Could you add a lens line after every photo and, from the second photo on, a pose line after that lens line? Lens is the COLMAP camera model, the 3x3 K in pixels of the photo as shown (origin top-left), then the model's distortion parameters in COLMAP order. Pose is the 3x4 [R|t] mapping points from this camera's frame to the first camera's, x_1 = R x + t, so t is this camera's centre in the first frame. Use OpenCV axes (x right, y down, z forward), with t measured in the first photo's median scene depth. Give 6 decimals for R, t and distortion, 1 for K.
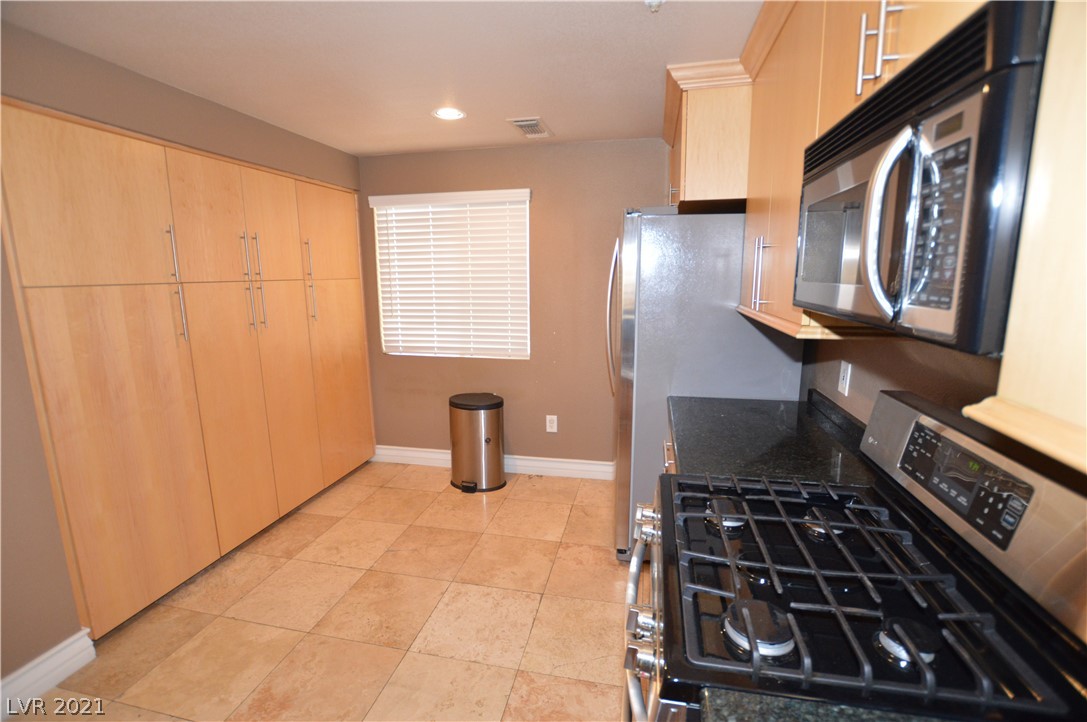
lens RADIAL K [[485.0, 0, 544.8], [0, 485.0, 358.5], [0, 0, 1]] dist [-0.028310, 0.000757]
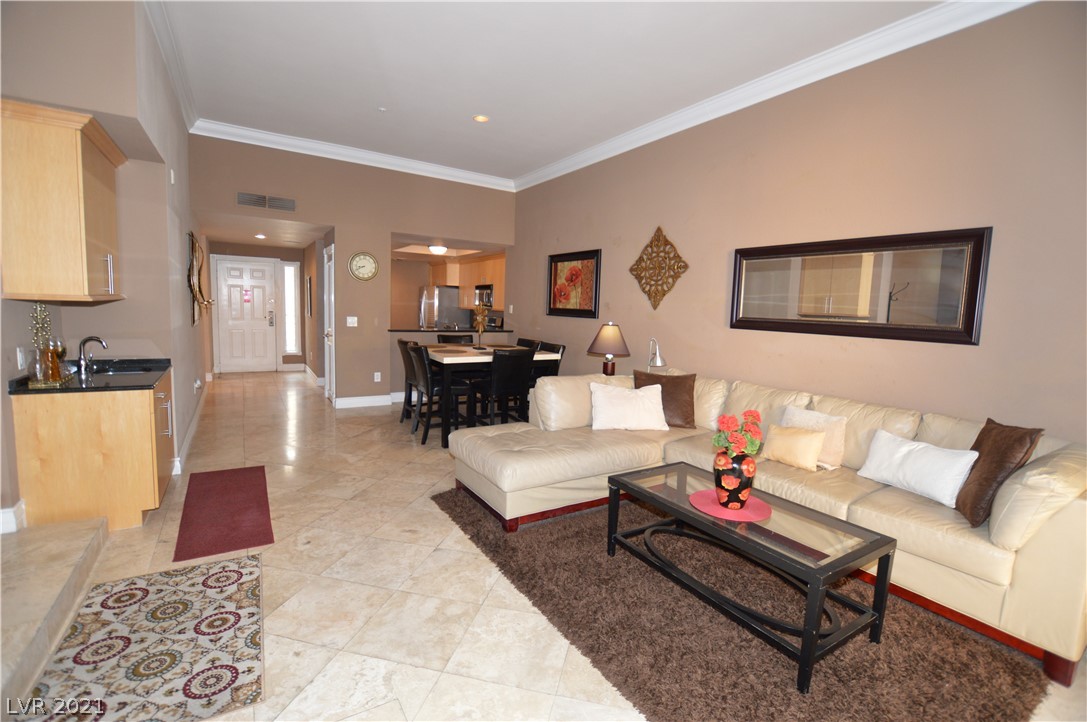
lens RADIAL K [[485.0, 0, 544.8], [0, 485.0, 358.5], [0, 0, 1]] dist [-0.028310, 0.000757]
pose [[0.719435, -0.041664, 0.693309, -1.997216], [0.083708, 0.996124, -0.027001, 0.508368], [-0.689497, 0.077461, 0.720134, -2.580709]]
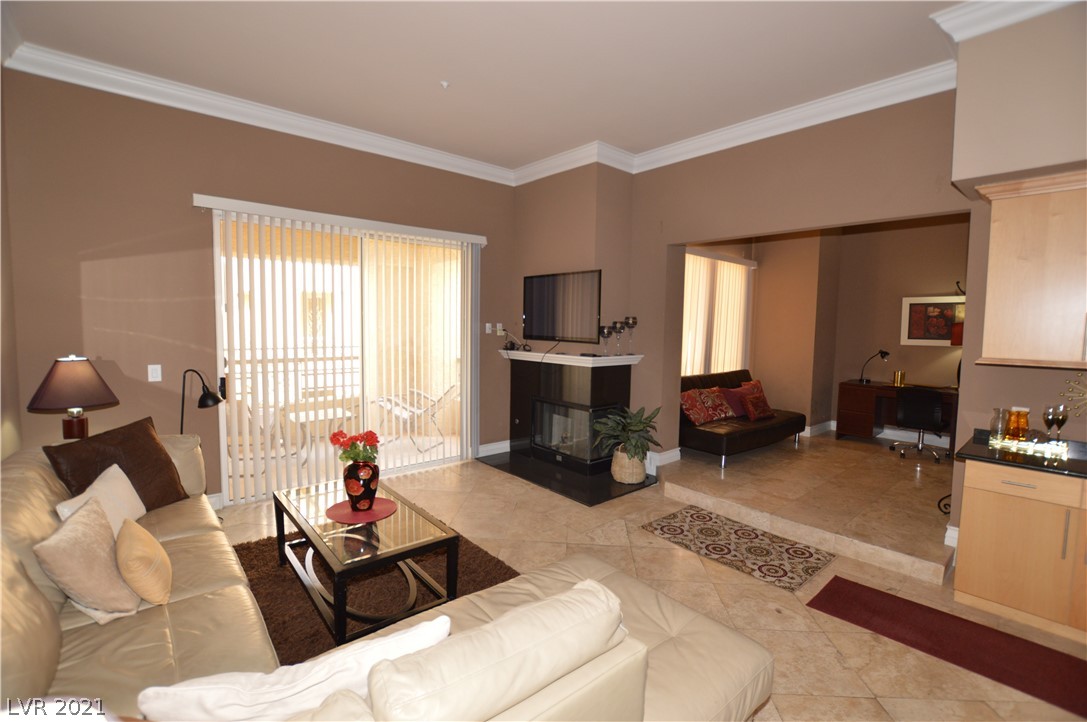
lens RADIAL K [[479.2, 0, 545.5], [0, 479.2, 359.6], [0, 0, 1]] dist [-0.029804, 0.000191]
pose [[-0.604927, 0.053754, -0.794464, -0.527789], [-0.153738, 0.971062, 0.182763, 0.214333], [0.781299, 0.232698, -0.579158, -1.278508]]
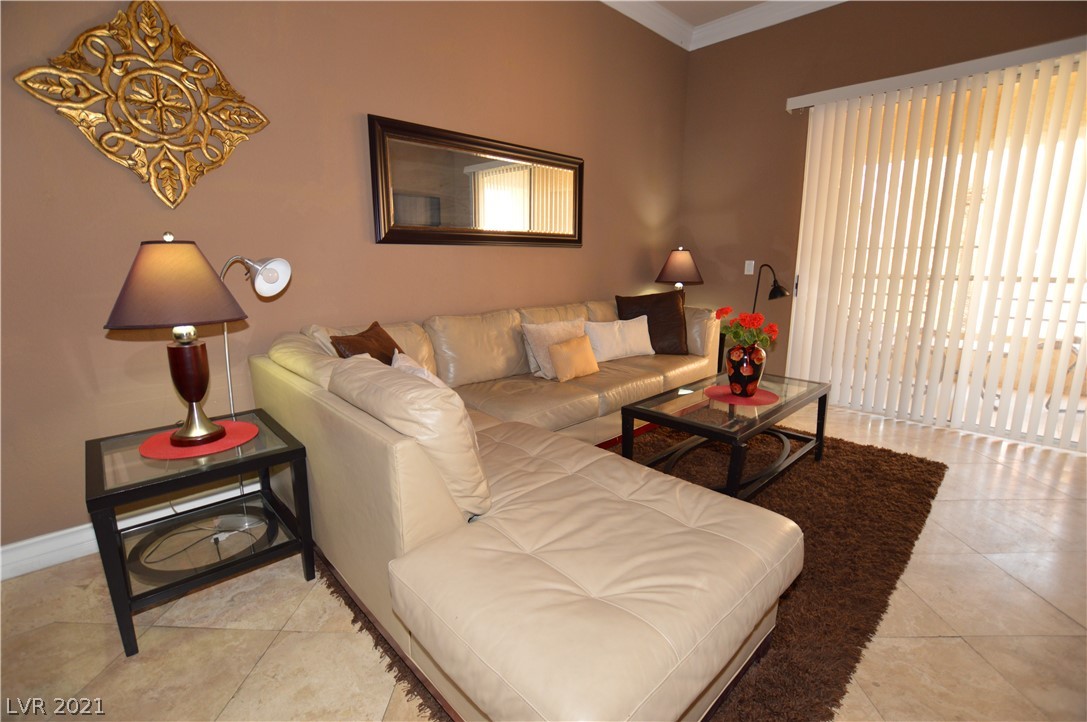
lens RADIAL K [[485.0, 0, 544.8], [0, 485.0, 358.5], [0, 0, 1]] dist [-0.028310, 0.000757]
pose [[-0.823277, -0.107239, 0.557419, -1.326346], [0.106916, 0.935122, 0.337811, 0.332205], [-0.557481, 0.337709, -0.758398, -1.158160]]
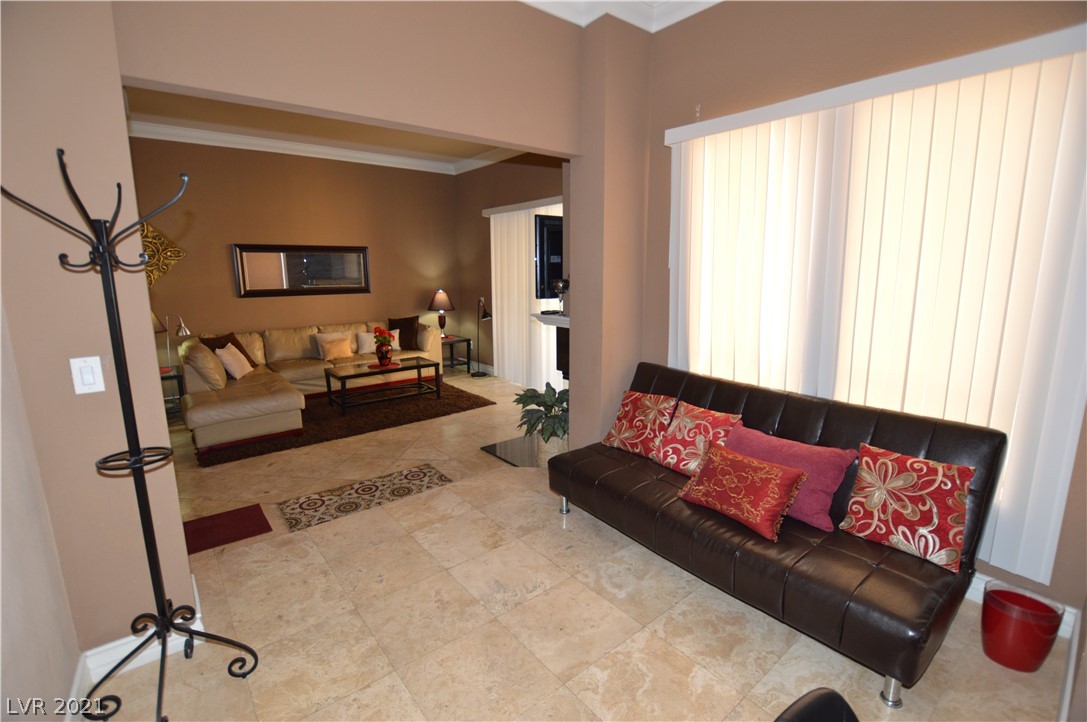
lens RADIAL K [[485.0, 0, 544.8], [0, 485.0, 358.5], [0, 0, 1]] dist [-0.028310, 0.000757]
pose [[-0.776552, -0.103173, 0.621549, -3.131260], [0.122024, 0.943195, 0.309019, 0.143912], [-0.618124, 0.315814, -0.719850, -0.958345]]
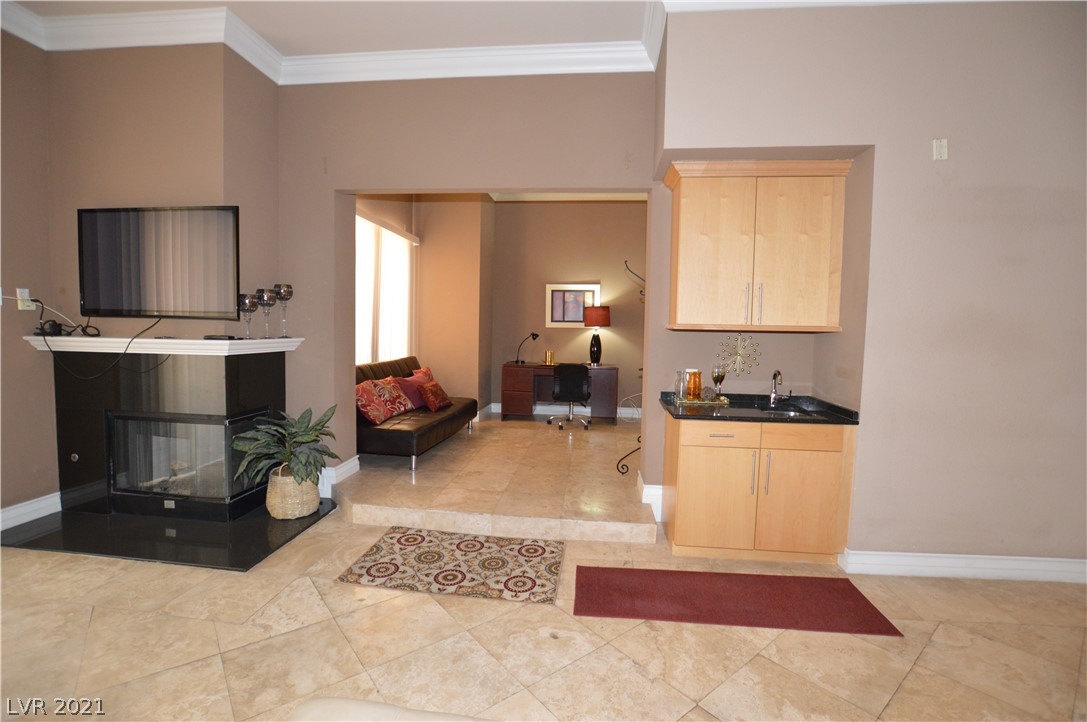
lens RADIAL K [[486.8, 0, 541.1], [0, 486.8, 358.9], [0, 0, 1]] dist [-0.026230, 0.000757]
pose [[0.095126, 0.070195, -0.992987, -0.821613], [-0.197621, 0.978988, 0.050274, 0.343280], [0.975652, 0.191453, 0.107000, -1.558850]]
